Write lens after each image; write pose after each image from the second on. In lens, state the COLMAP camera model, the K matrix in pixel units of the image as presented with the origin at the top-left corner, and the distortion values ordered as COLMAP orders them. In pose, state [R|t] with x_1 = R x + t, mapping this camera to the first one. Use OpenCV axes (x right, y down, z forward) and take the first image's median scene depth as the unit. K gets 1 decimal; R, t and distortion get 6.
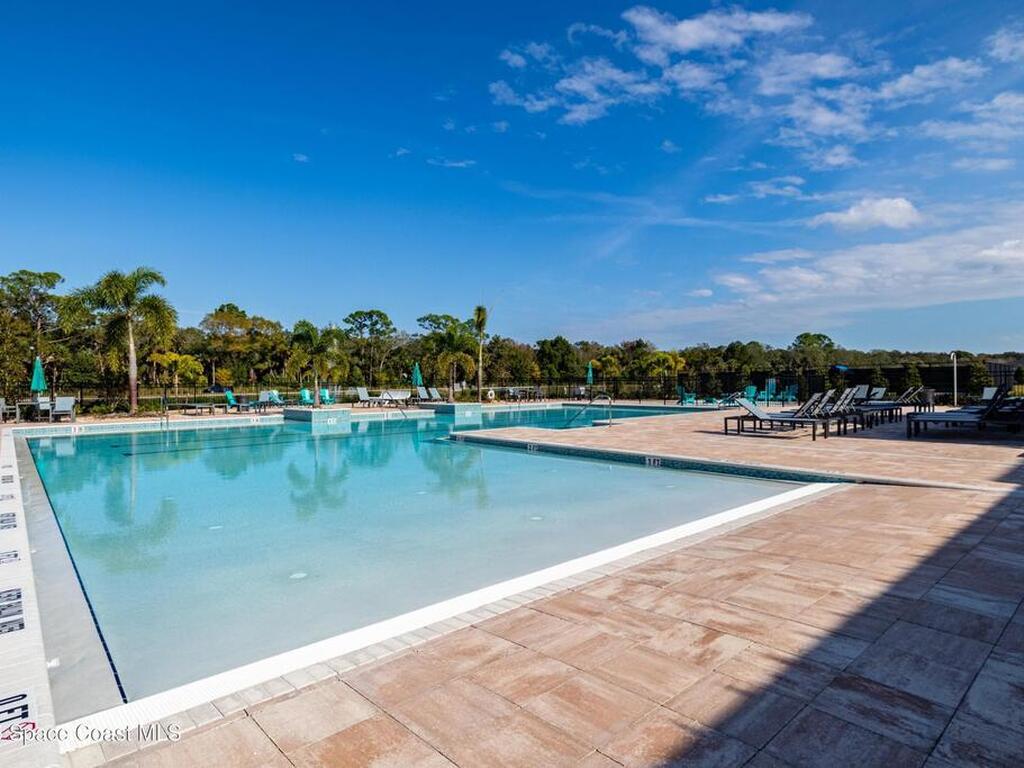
lens RADIAL K [[570.0, 0, 510.3], [0, 570.0, 386.1], [0, 0, 1]] dist [0.000400, 0.000983]
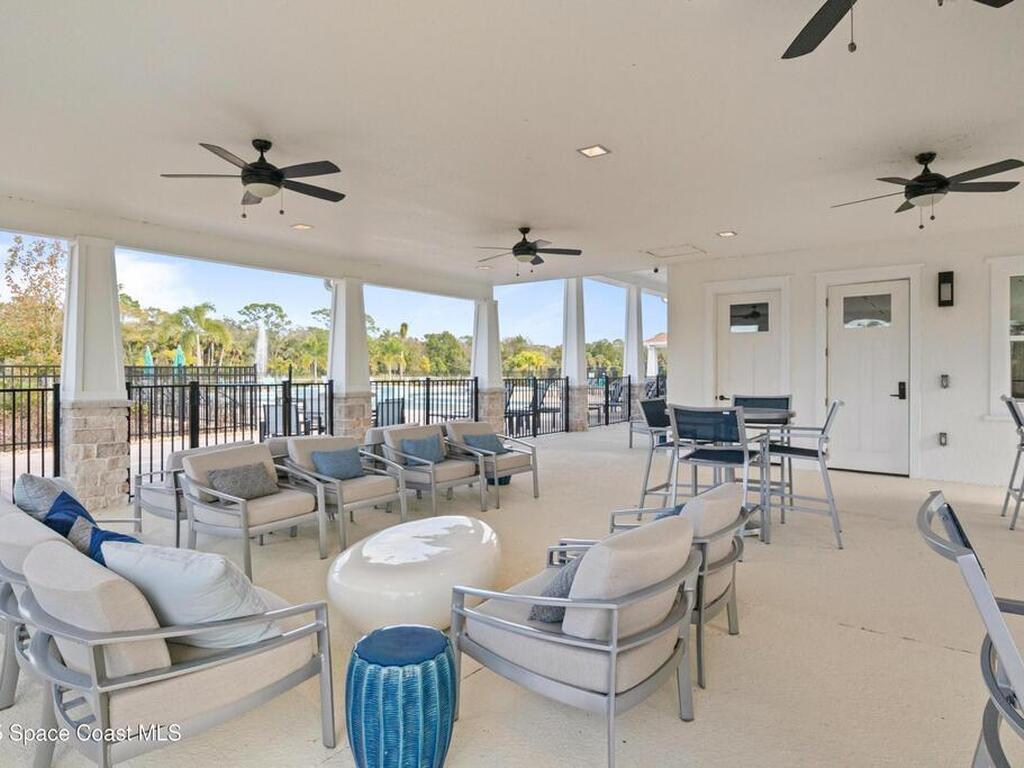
lens RADIAL K [[570.0, 0, 513.1], [0, 570.0, 382.0], [0, 0, 1]] dist [0.000400, 0.000983]
pose [[0.978296, 0.005885, 0.207128, -0.018102], [-0.007490, 0.999948, 0.006967, 0.000249], [-0.207076, -0.008367, 0.978289, -0.107897]]
